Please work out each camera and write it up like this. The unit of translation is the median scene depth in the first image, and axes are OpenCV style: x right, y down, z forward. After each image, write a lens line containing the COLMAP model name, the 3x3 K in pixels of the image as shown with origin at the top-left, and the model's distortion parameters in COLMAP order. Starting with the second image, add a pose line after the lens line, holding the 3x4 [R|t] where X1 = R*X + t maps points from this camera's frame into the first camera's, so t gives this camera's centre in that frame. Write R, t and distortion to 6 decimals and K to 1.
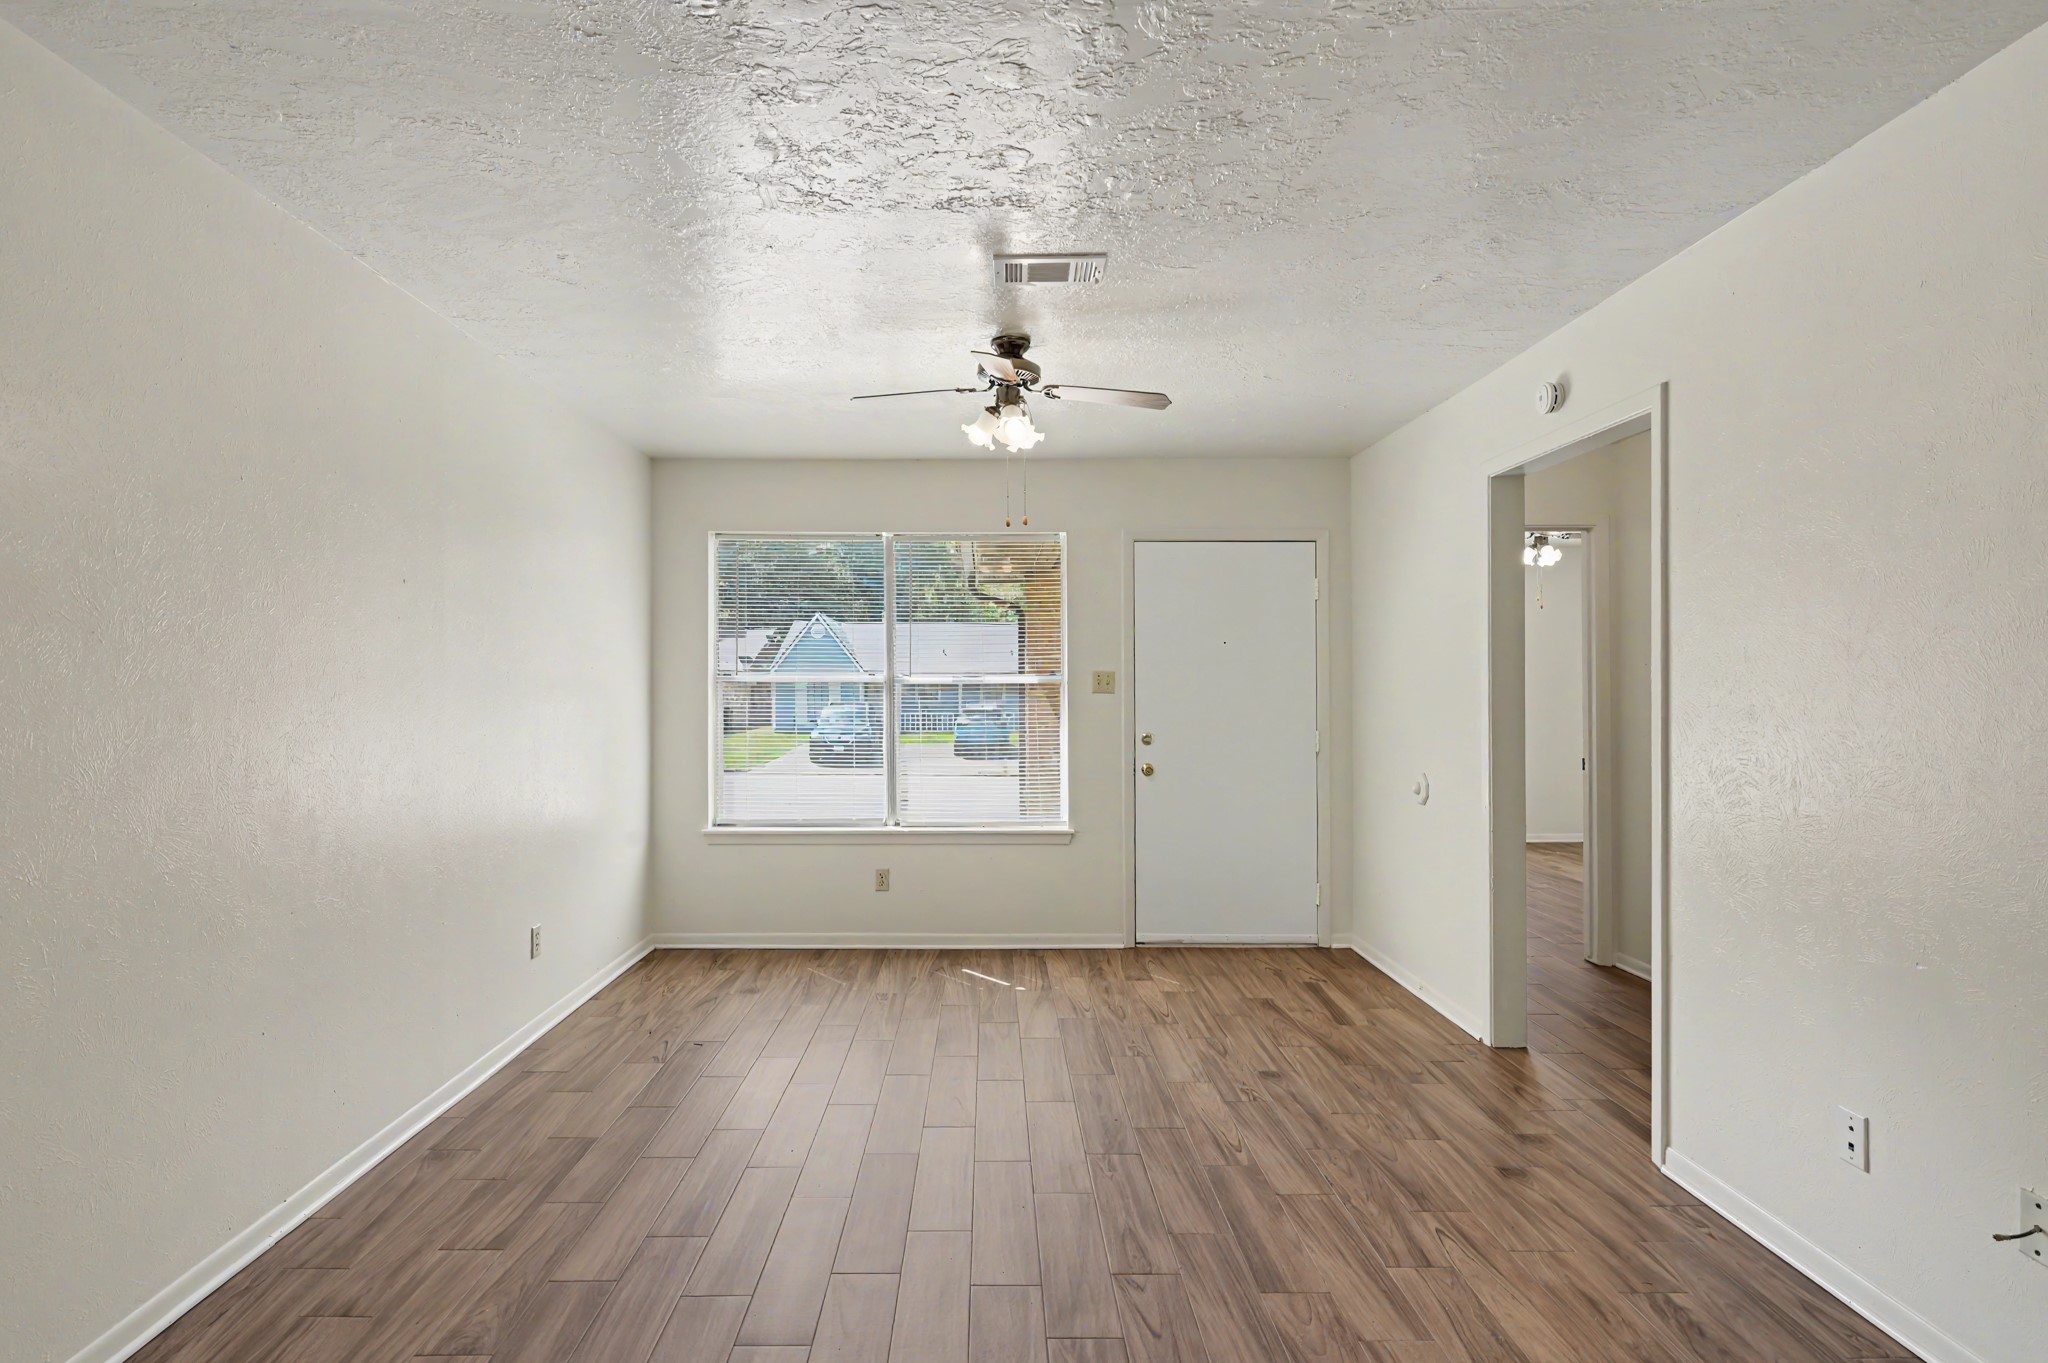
lens RADIAL K [[1057.8, 0, 985.4], [0, 1057.8, 672.2], [0, 0, 1]] dist [-0.003699, 0.002099]
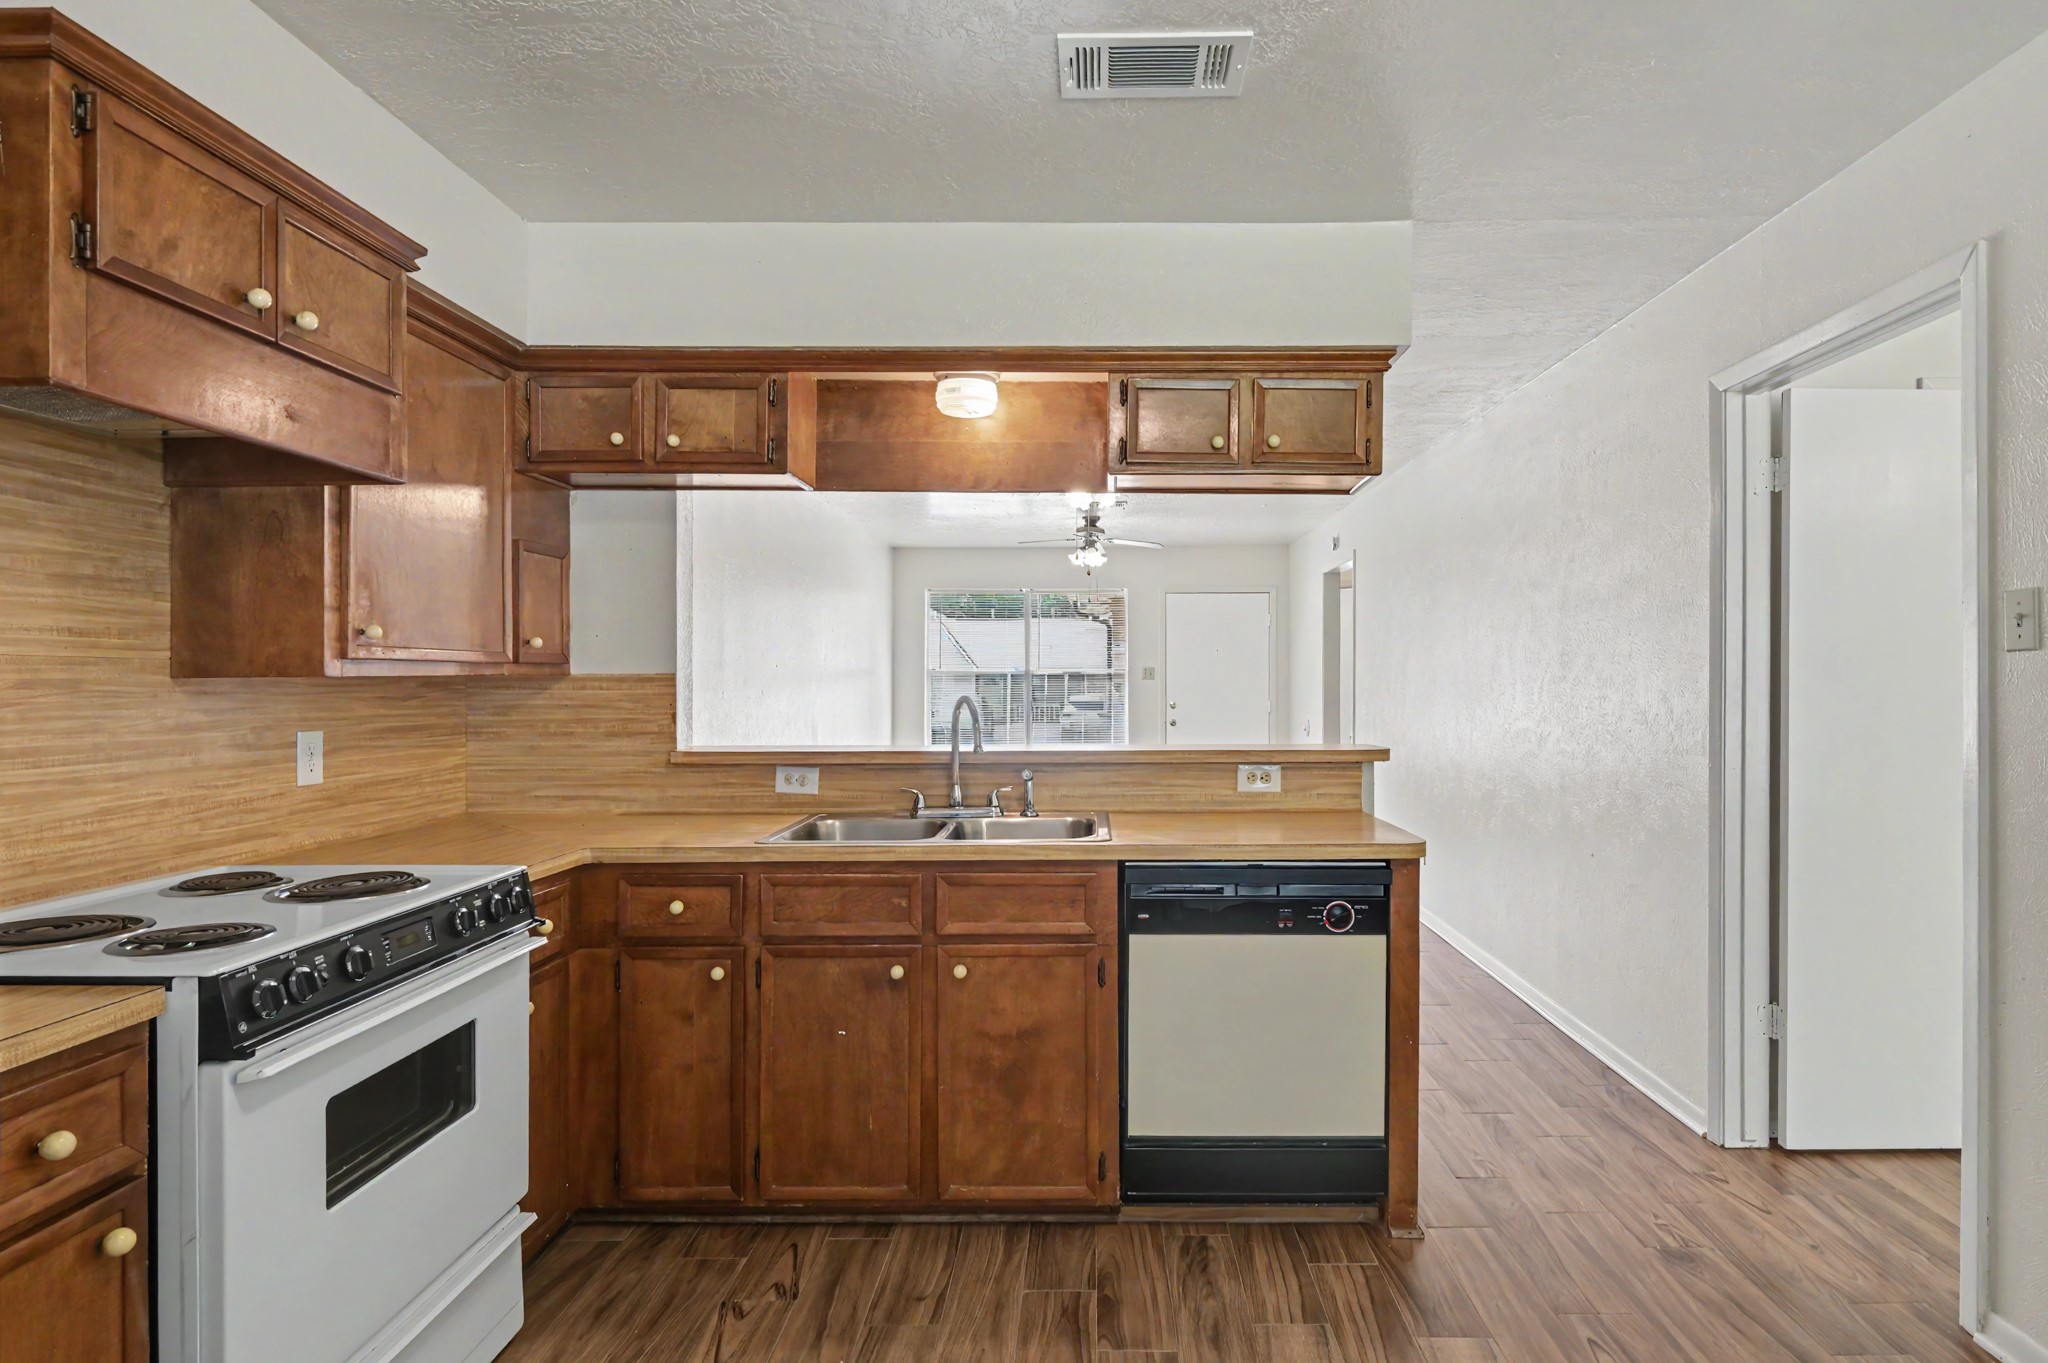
lens RADIAL K [[1076.1, 0, 1033.2], [0, 1076.1, 674.9], [0, 0, 1]] dist [-0.005196, 0.002589]
pose [[0.999972, -0.003653, -0.006523, -0.103192], [0.003695, 0.999973, 0.006408, 0.000709], [0.006499, -0.006432, 0.999958, -1.201204]]
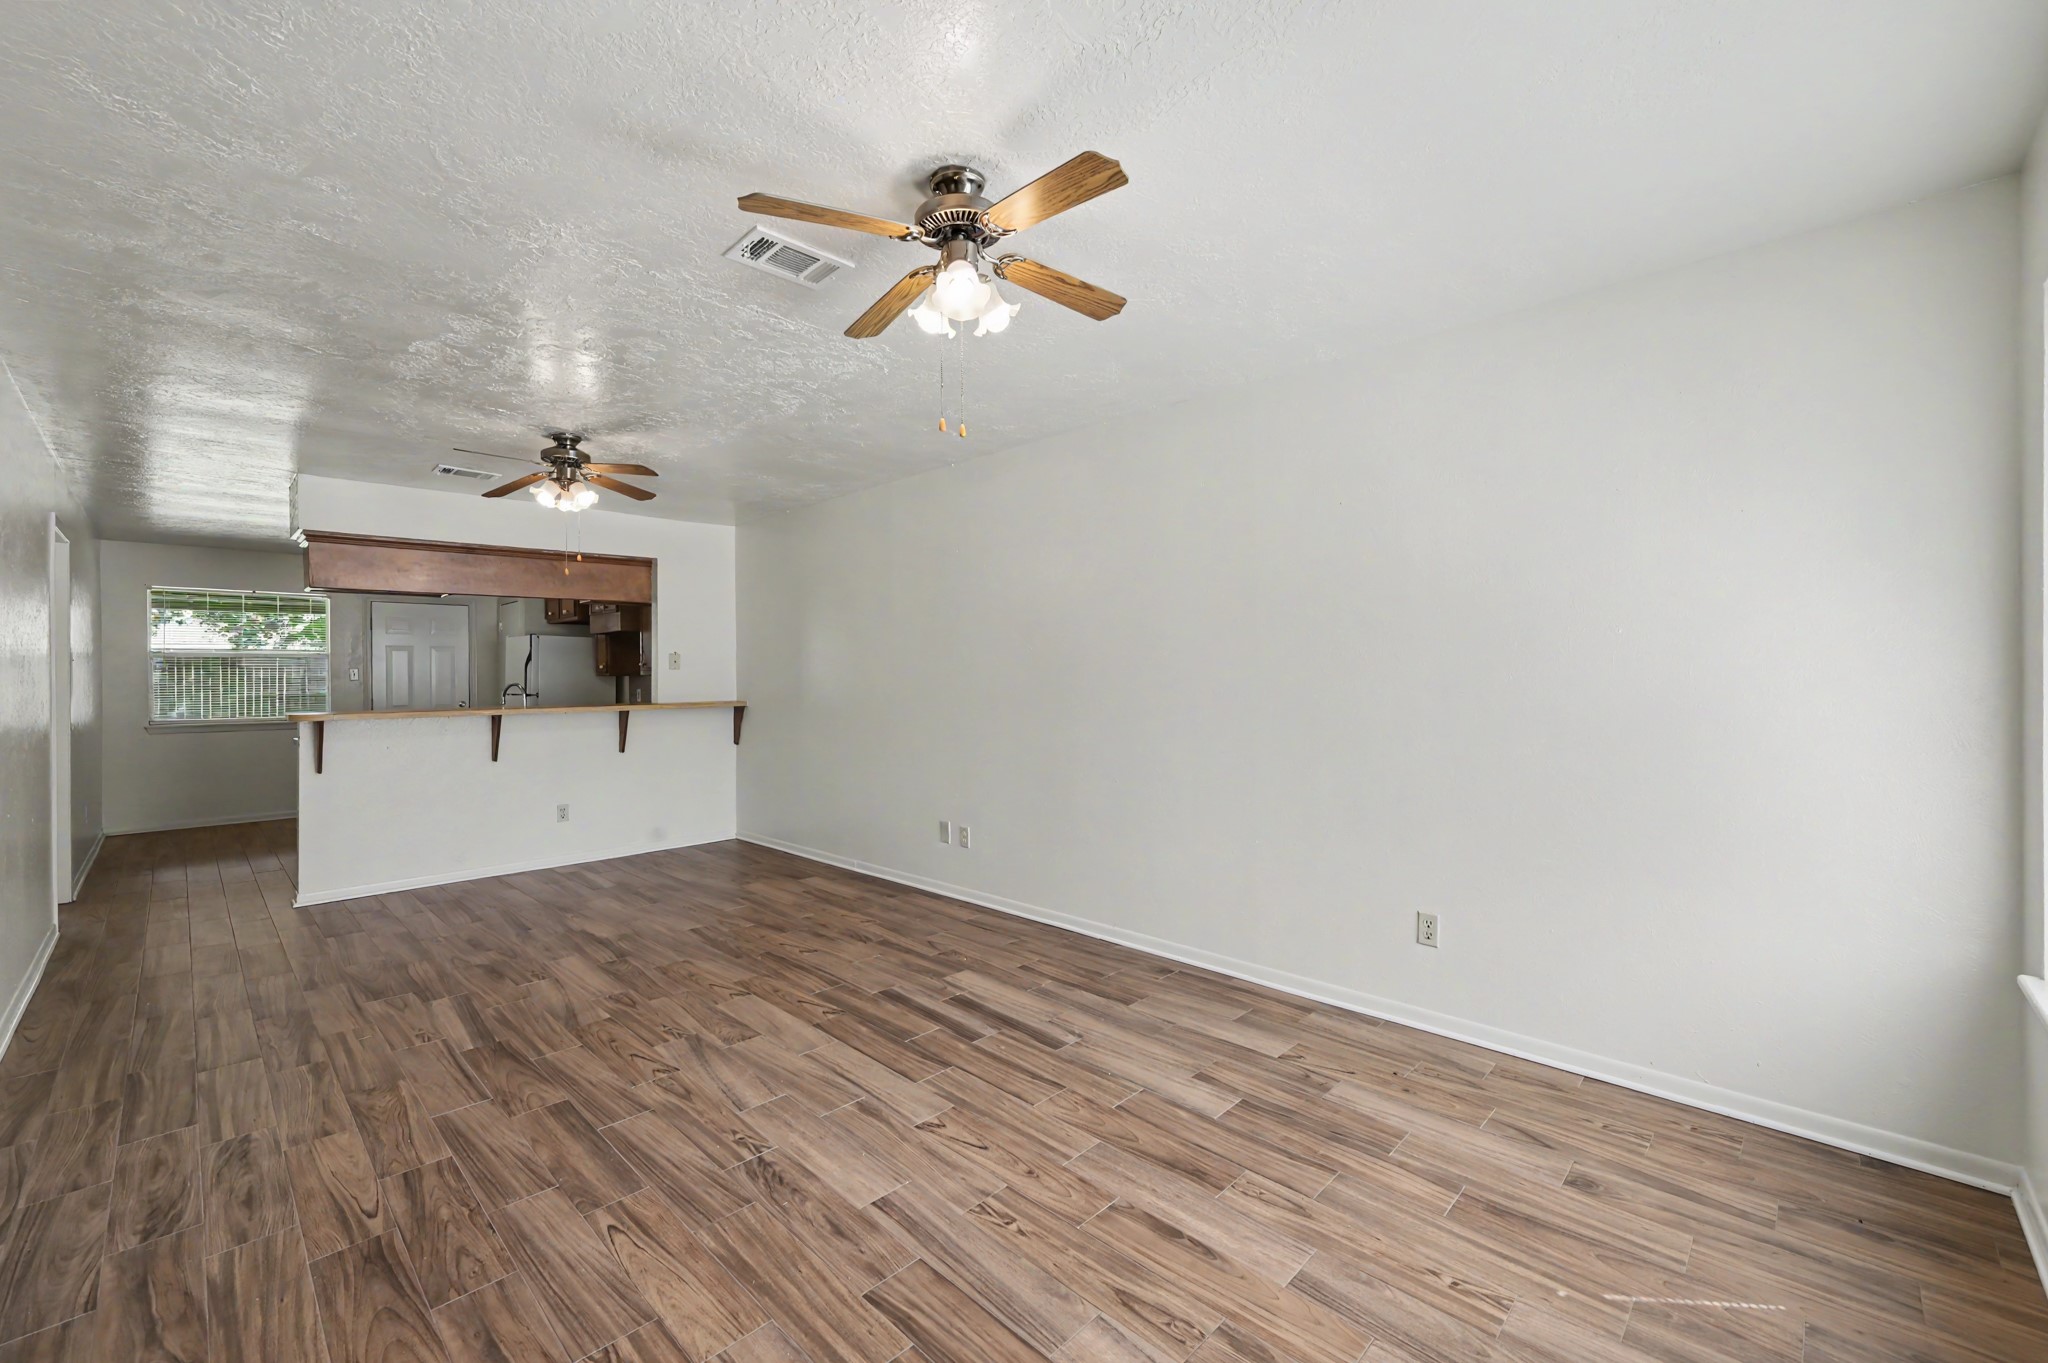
lens RADIAL K [[829.8, 0, 1028.3], [0, 829.8, 665.8], [0, 0, 1]] dist [-0.004847, 0.000955]
pose [[-0.694522, -0.003530, -0.719463, 0.398325], [0.015423, 0.999685, -0.019793, 0.032041], [0.719306, -0.024843, -0.694249, 1.407899]]
